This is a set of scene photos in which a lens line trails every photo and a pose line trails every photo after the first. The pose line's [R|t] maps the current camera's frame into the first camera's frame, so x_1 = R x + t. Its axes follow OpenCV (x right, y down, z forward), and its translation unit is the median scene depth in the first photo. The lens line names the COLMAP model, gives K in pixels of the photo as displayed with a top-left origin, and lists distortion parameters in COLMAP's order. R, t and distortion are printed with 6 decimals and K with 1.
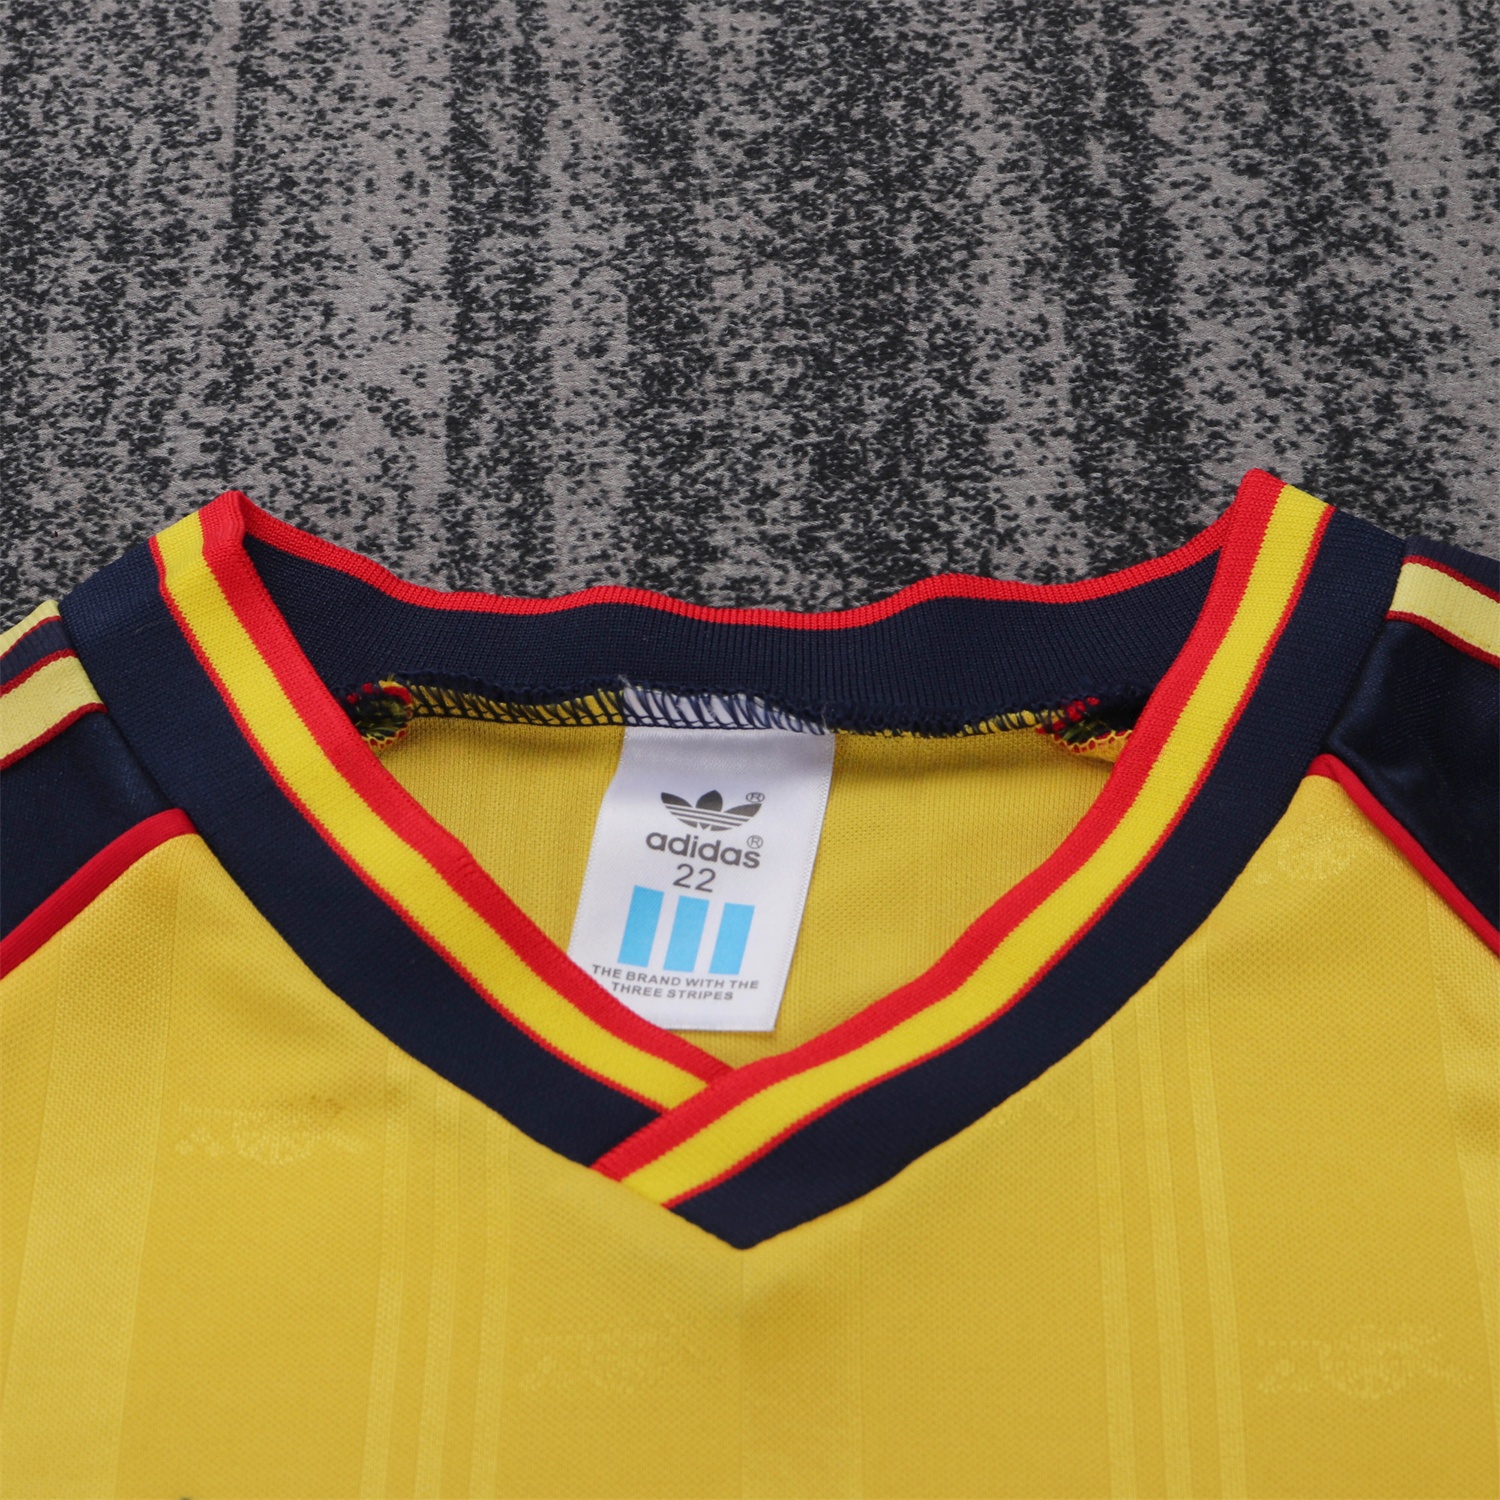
lens RADIAL K [[5347.0, 0, 761.6], [0, 5347.0, 749.2], [0, 0, 1]] dist [-0.018369, 0.000000]
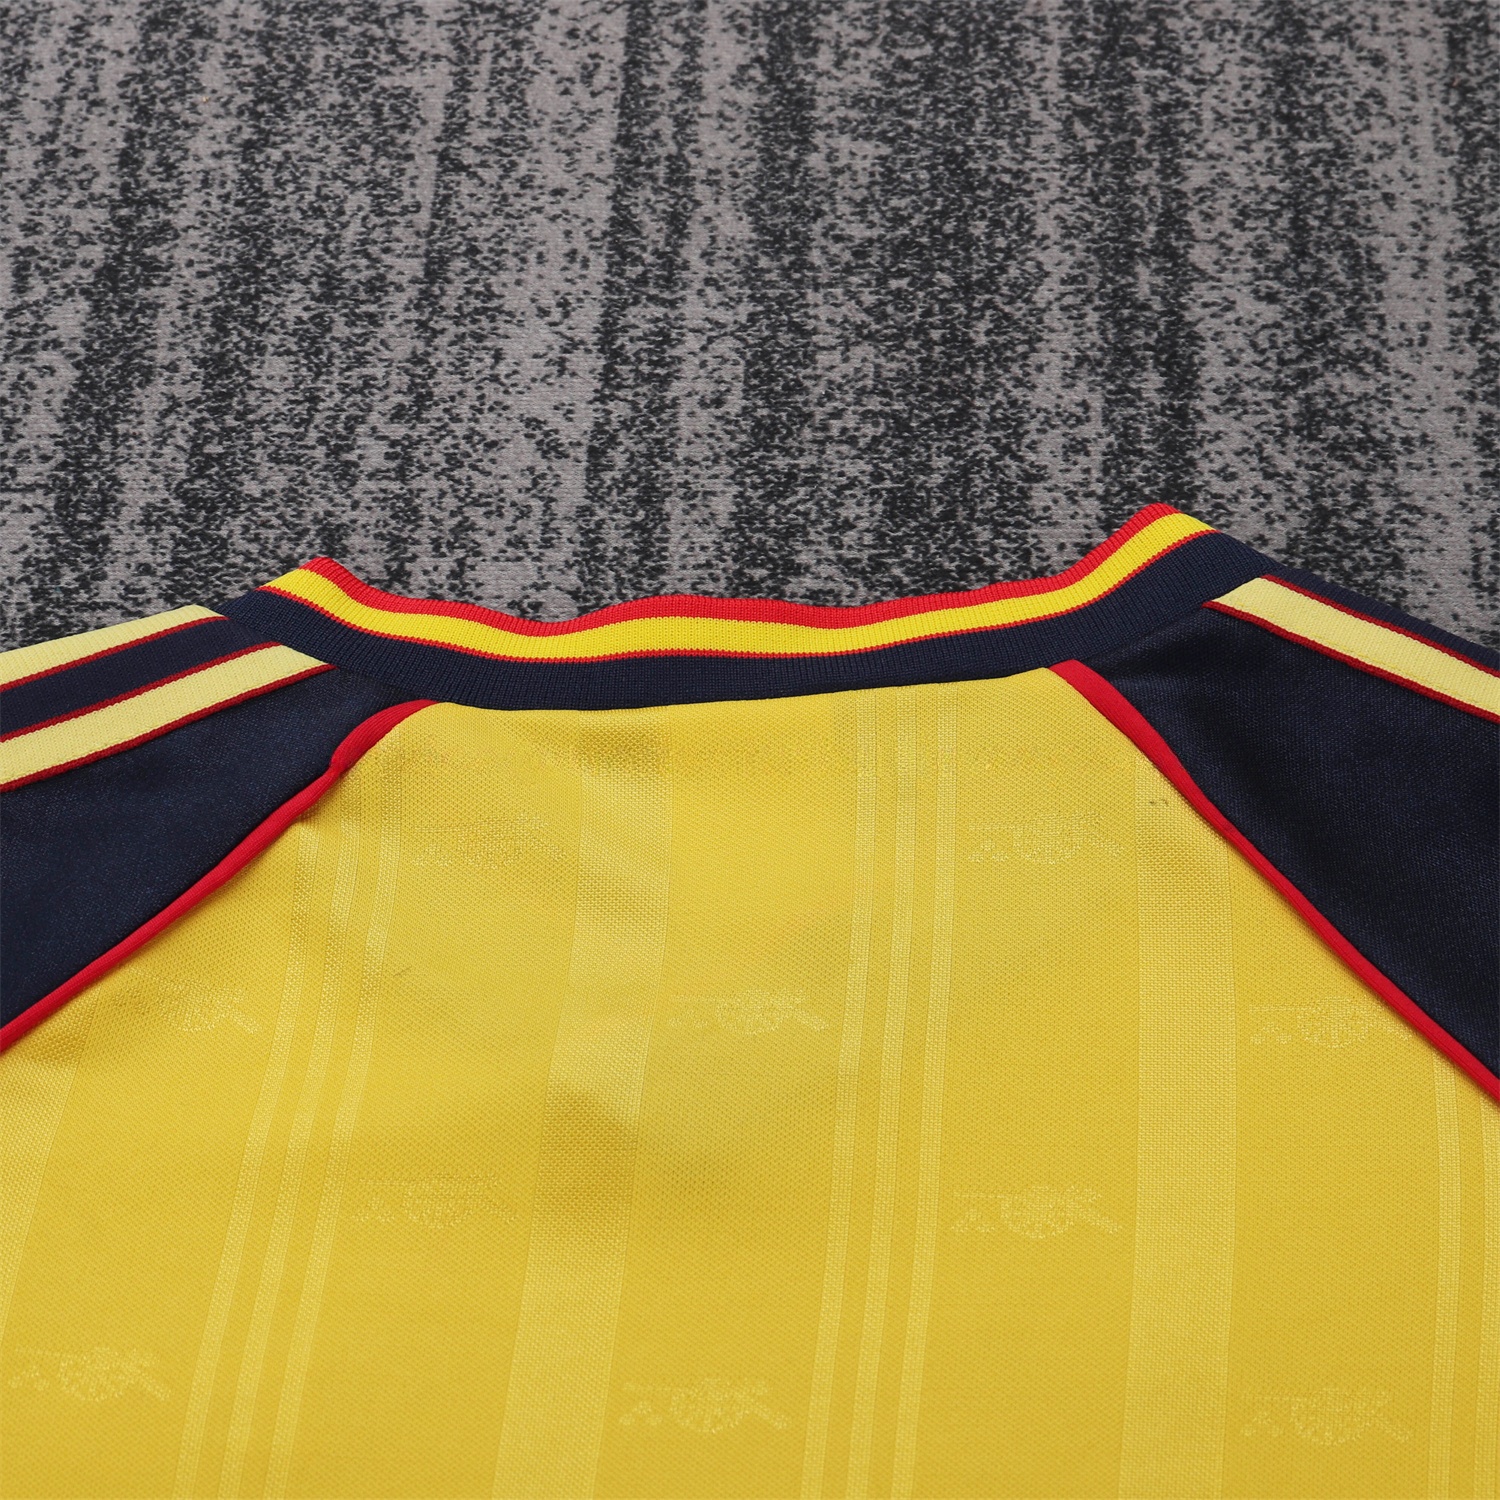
lens RADIAL K [[5347.0, 0, 750.0], [0, 5347.0, 750.0], [0, 0, 1]] dist [-0.018369, 0.000000]
pose [[0.996660, 0.077134, -0.026834, 0.015237], [-0.078218, 0.996051, -0.042001, 0.053684], [0.023488, 0.043960, 0.998757, -0.204199]]
